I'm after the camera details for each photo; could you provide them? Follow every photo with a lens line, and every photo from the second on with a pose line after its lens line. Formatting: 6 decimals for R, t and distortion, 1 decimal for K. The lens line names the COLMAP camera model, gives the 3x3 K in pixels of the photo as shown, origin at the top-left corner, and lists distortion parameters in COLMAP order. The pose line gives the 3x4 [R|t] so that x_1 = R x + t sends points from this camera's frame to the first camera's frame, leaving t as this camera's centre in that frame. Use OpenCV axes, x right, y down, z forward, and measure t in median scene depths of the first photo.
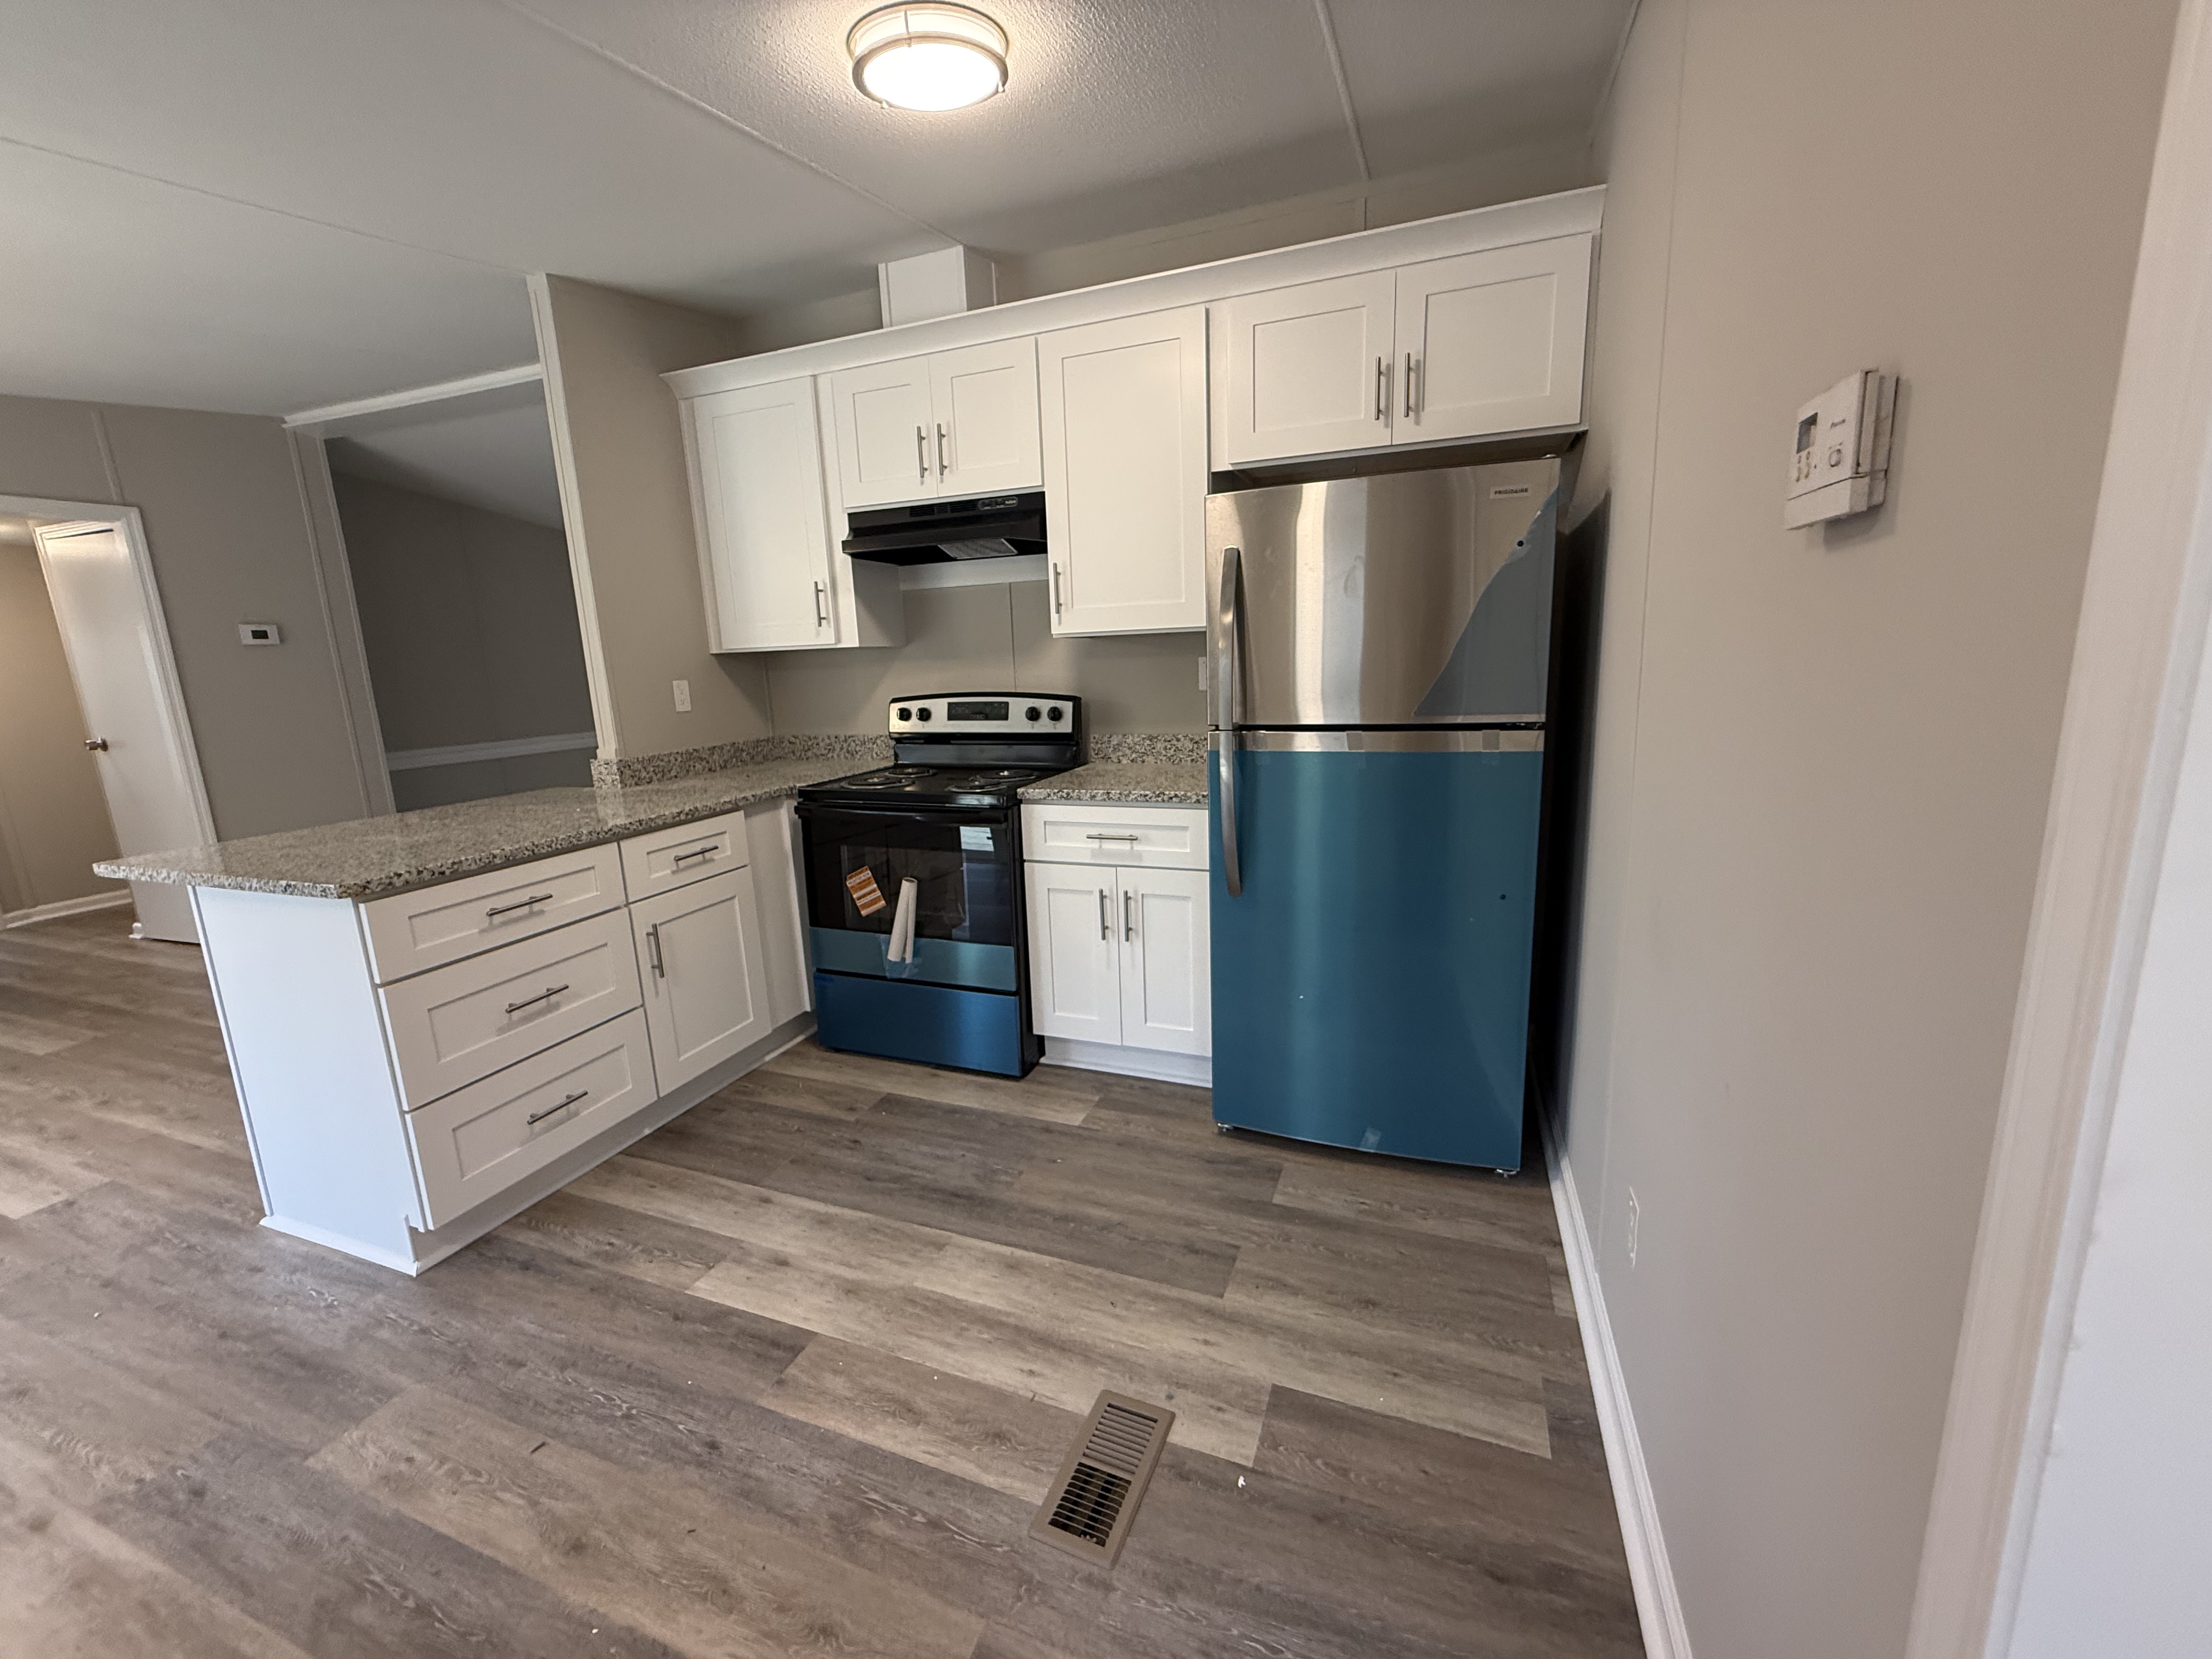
lens RADIAL K [[884.1, 0, 1100.2], [0, 884.1, 831.4], [0, 0, 1]] dist [-0.000928, 0.001004]
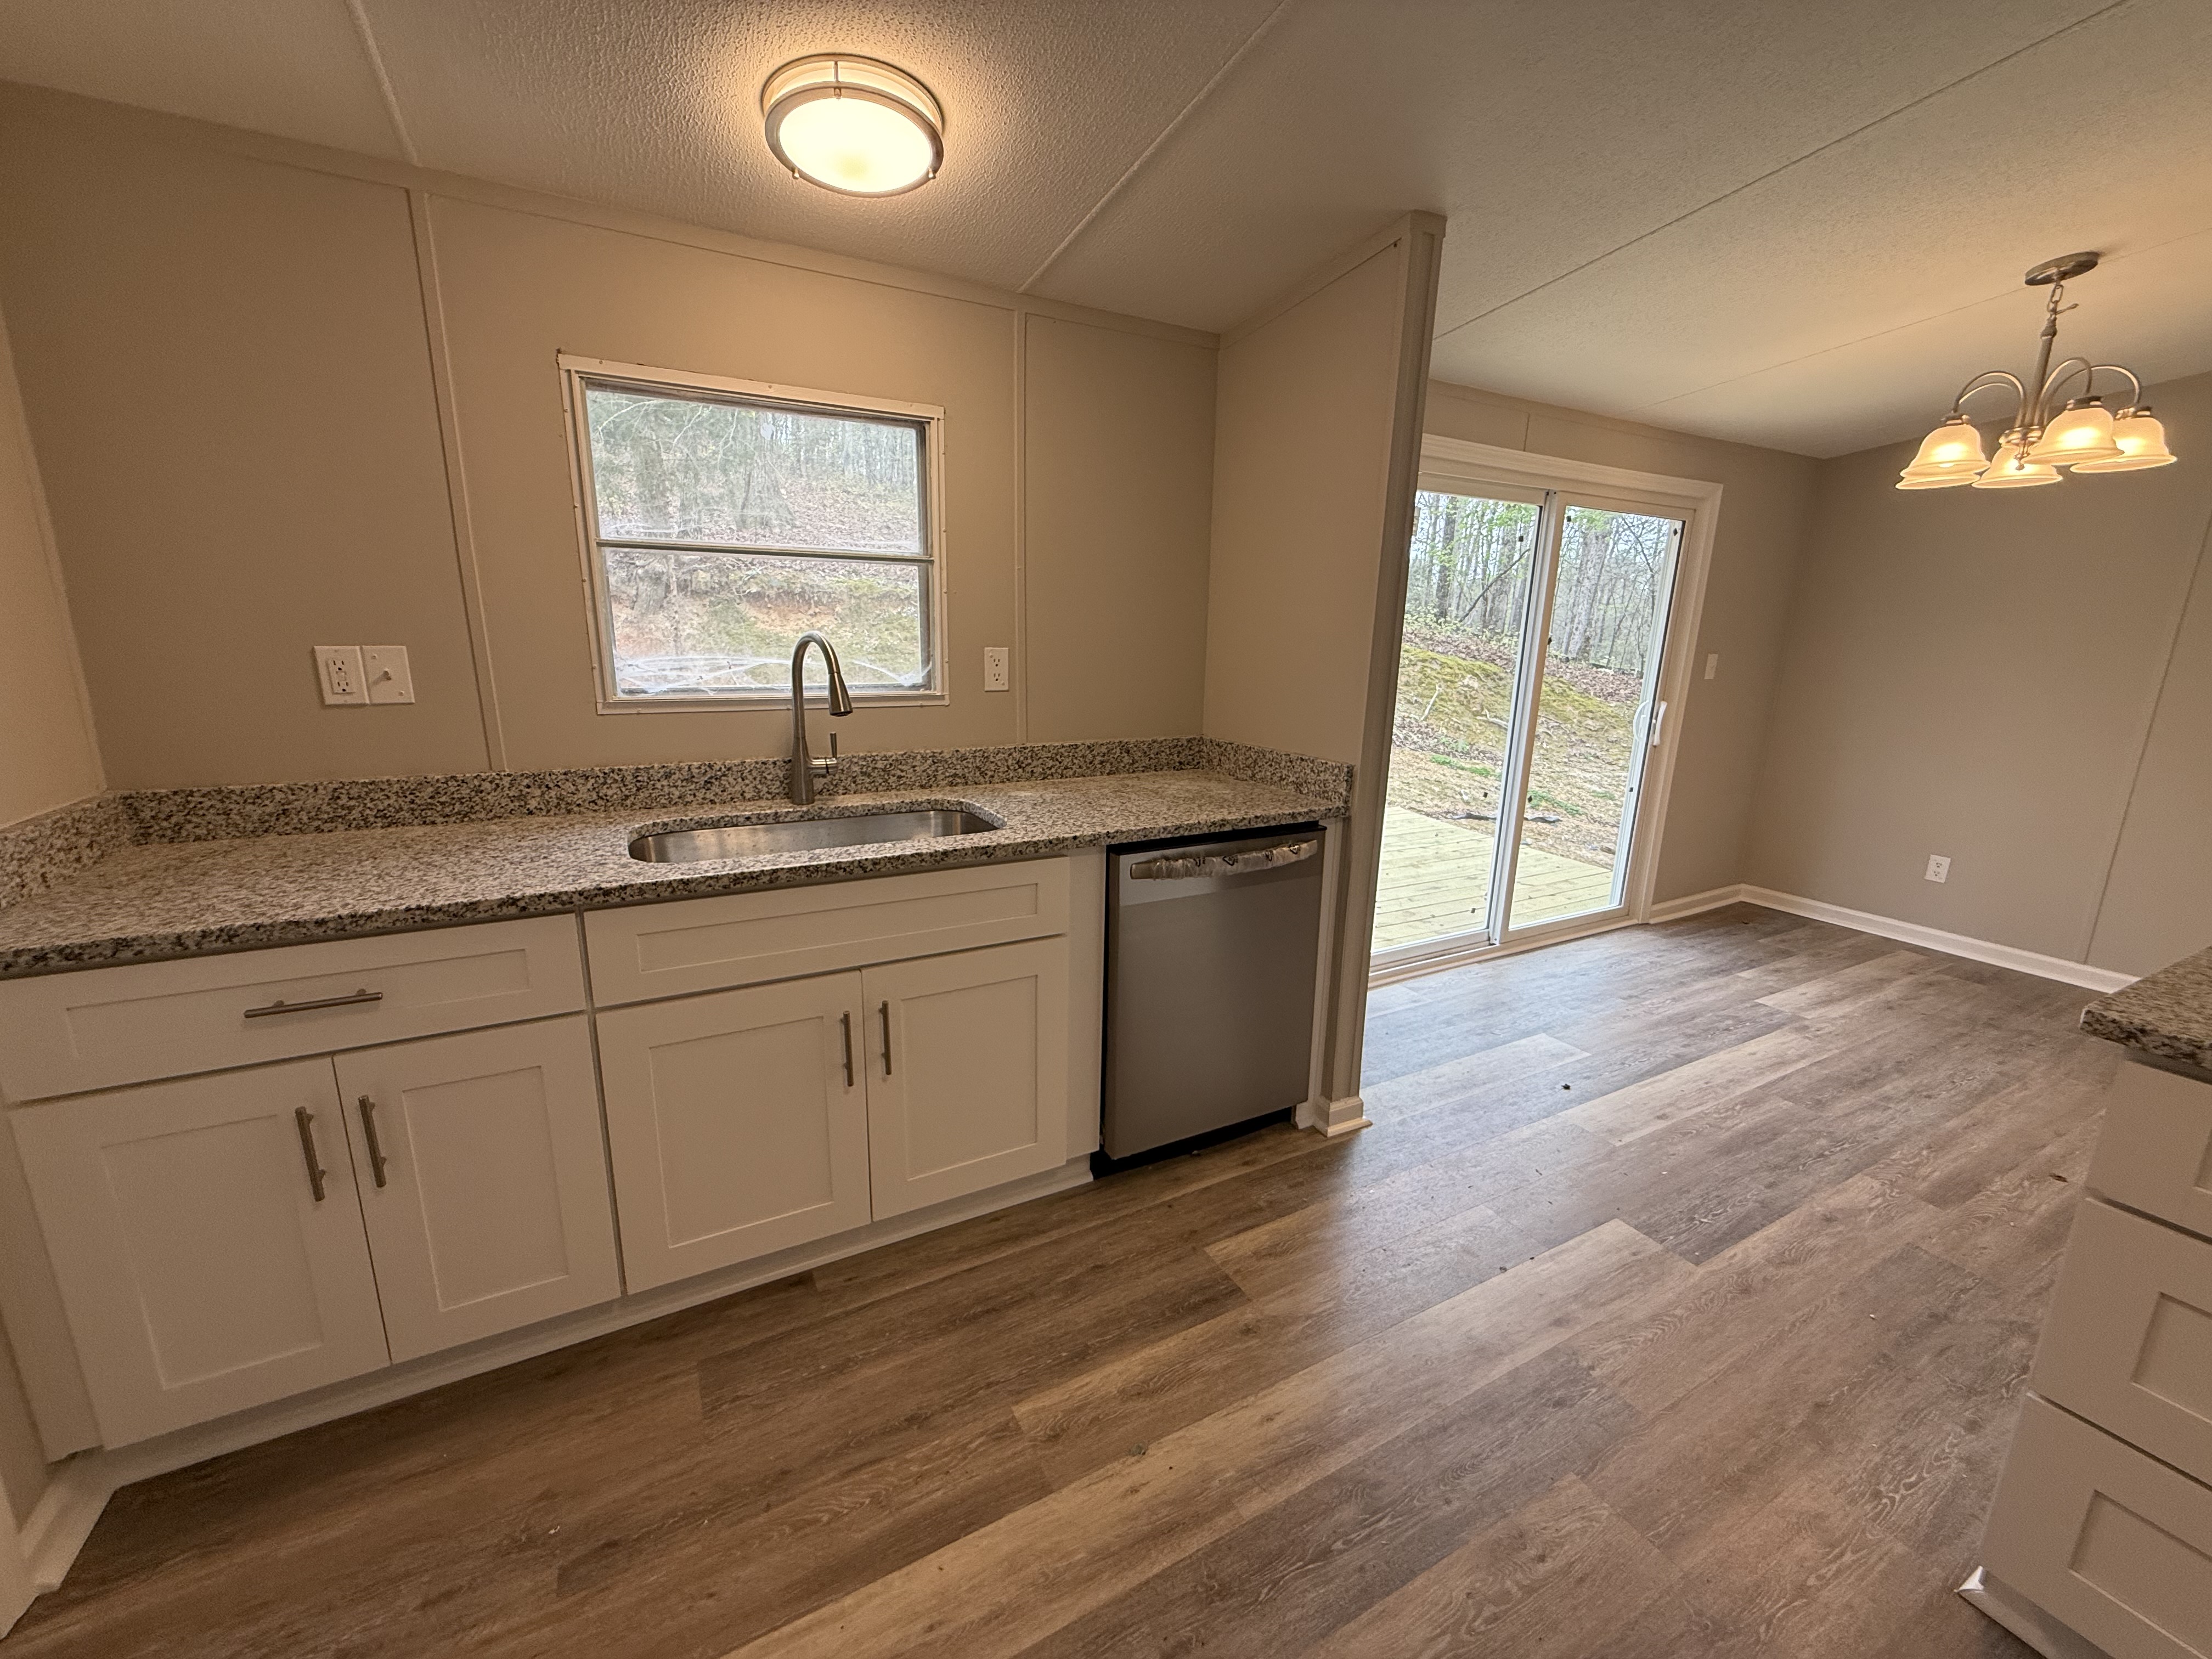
lens RADIAL K [[884.1, 0, 1093.7], [0, 884.1, 827.9], [0, 0, 1]] dist [-0.000928, 0.001004]
pose [[-0.646437, 0.196501, -0.737229, 0.002435], [-0.144849, 0.917084, 0.371450, -0.126820], [0.749092, 0.346906, -0.564374, 0.555834]]
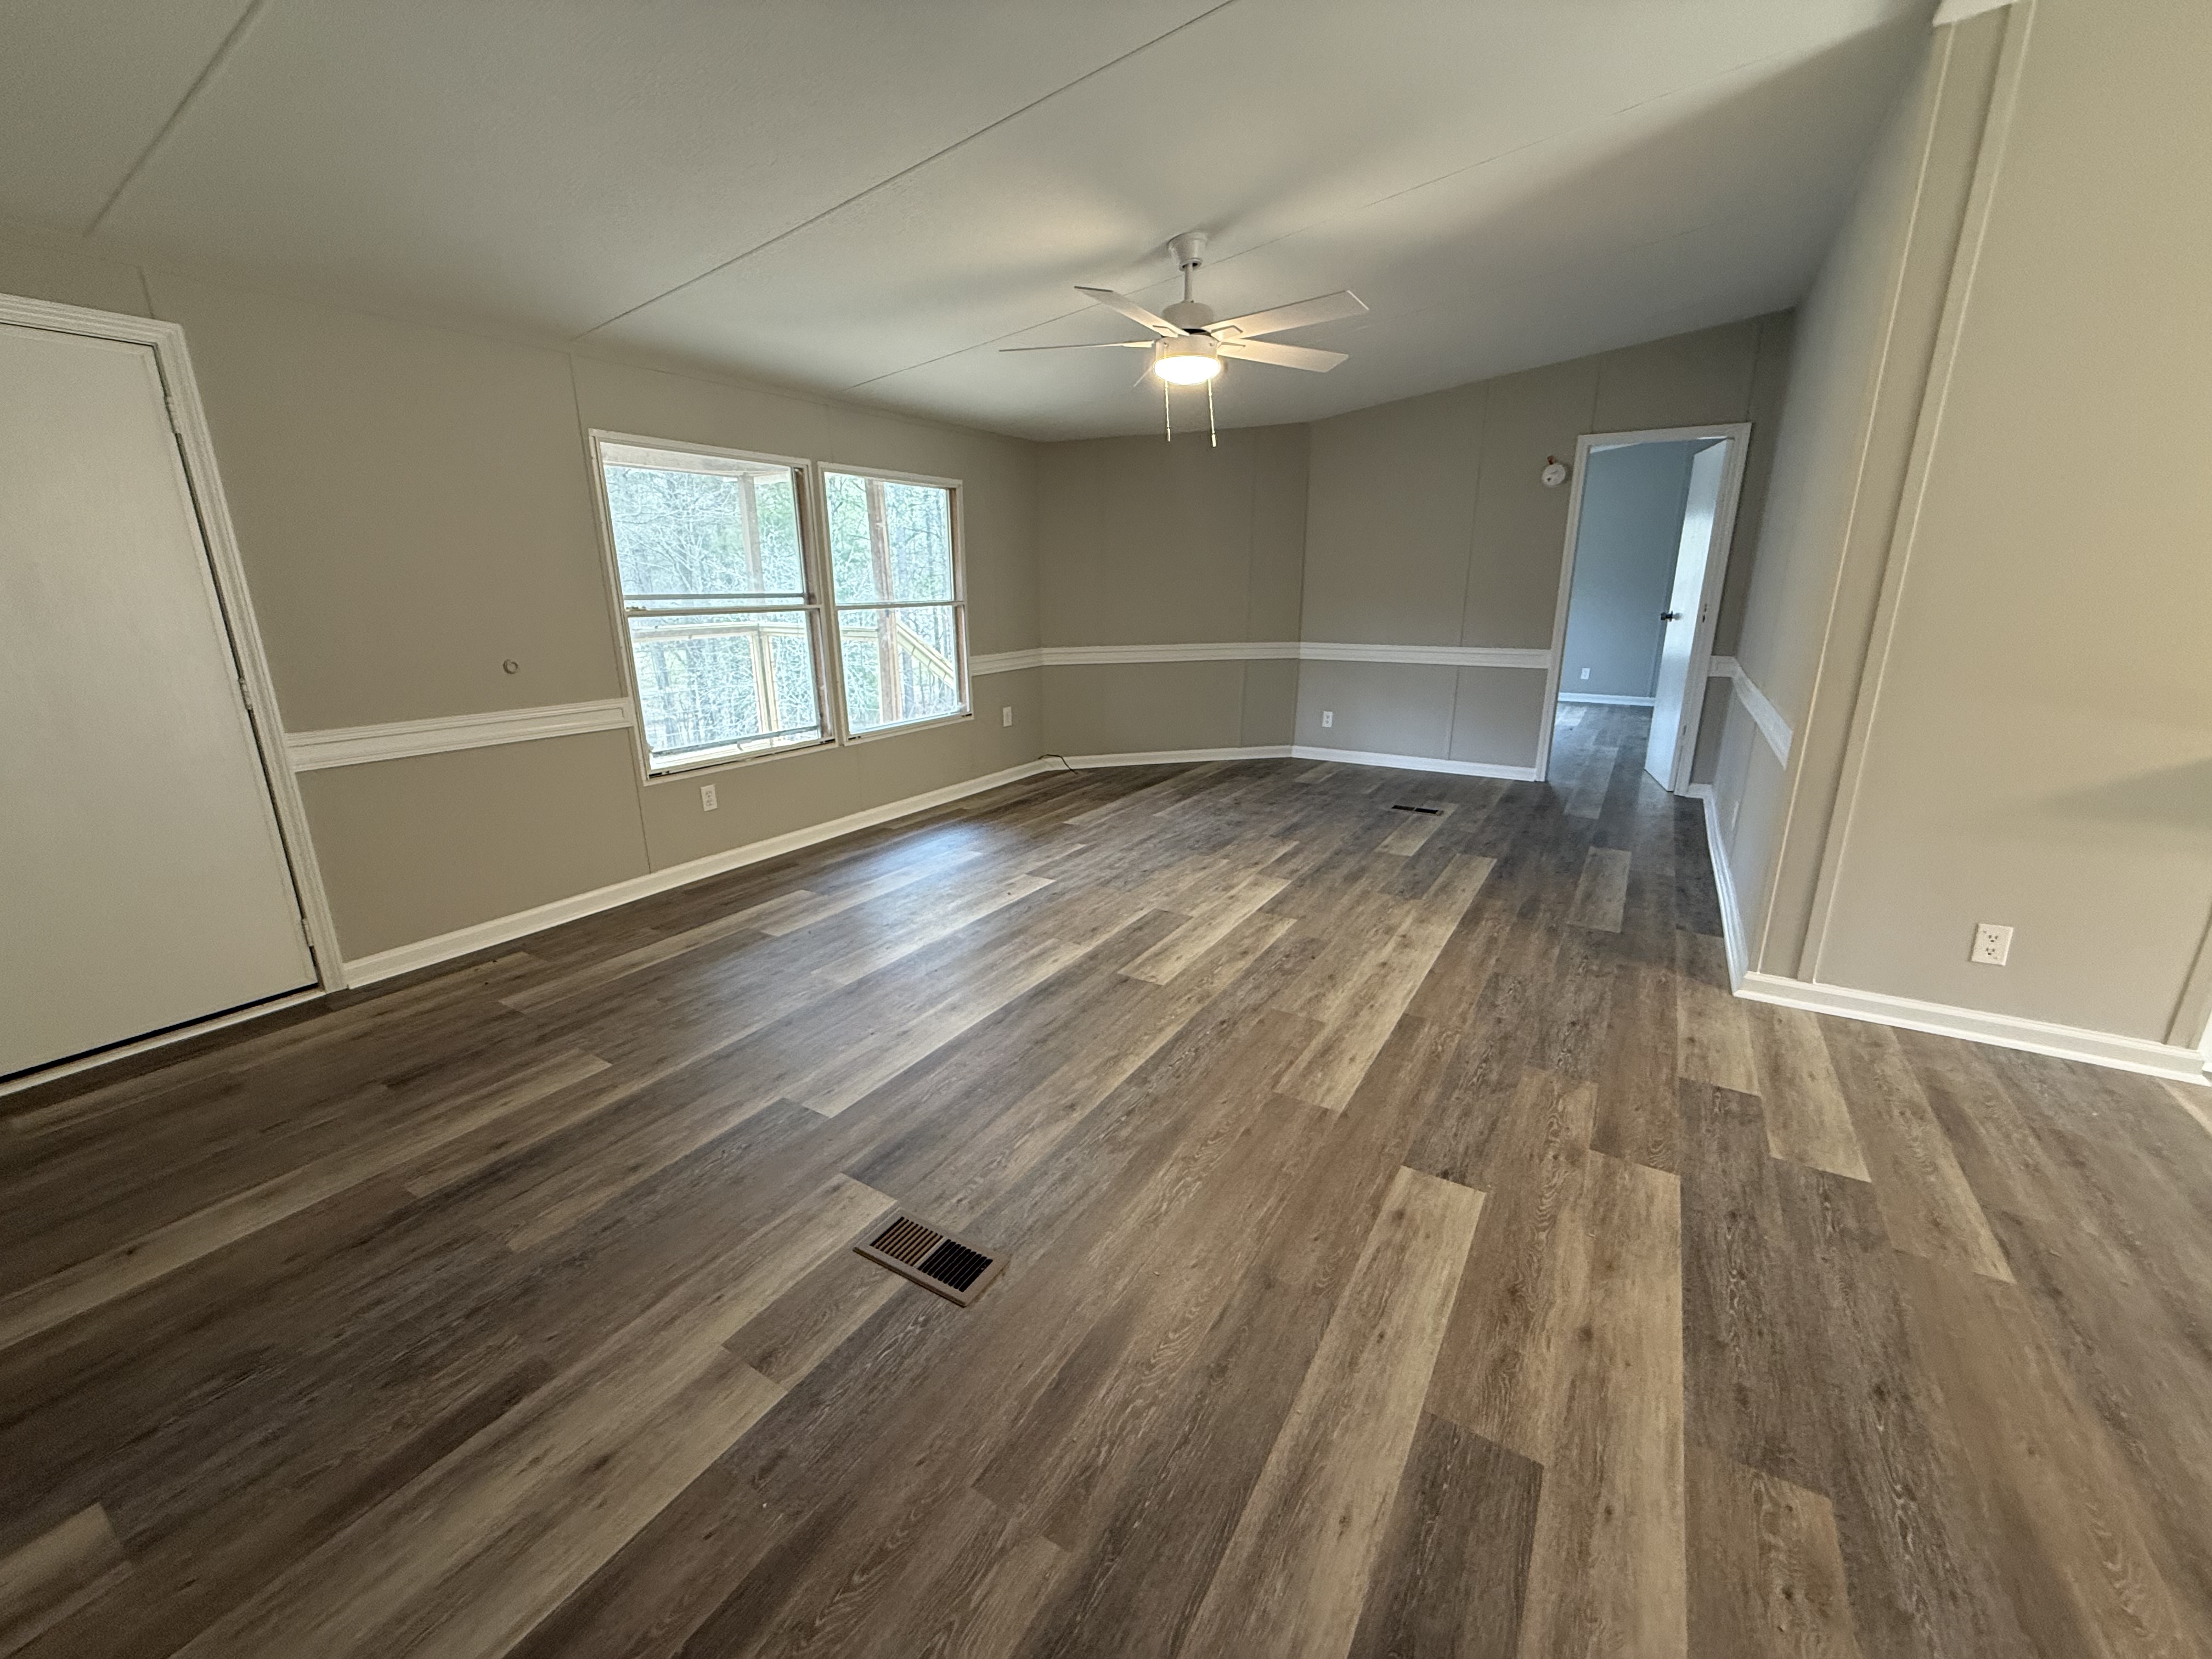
lens RADIAL K [[884.1, 0, 1097.9], [0, 884.1, 825.2], [0, 0, 1]] dist [-0.000928, 0.001004]
pose [[0.176354, -0.225666, 0.958110, -1.871560], [0.203233, 0.960740, 0.188878, -0.326154], [-0.963118, 0.161410, 0.215293, 2.010541]]
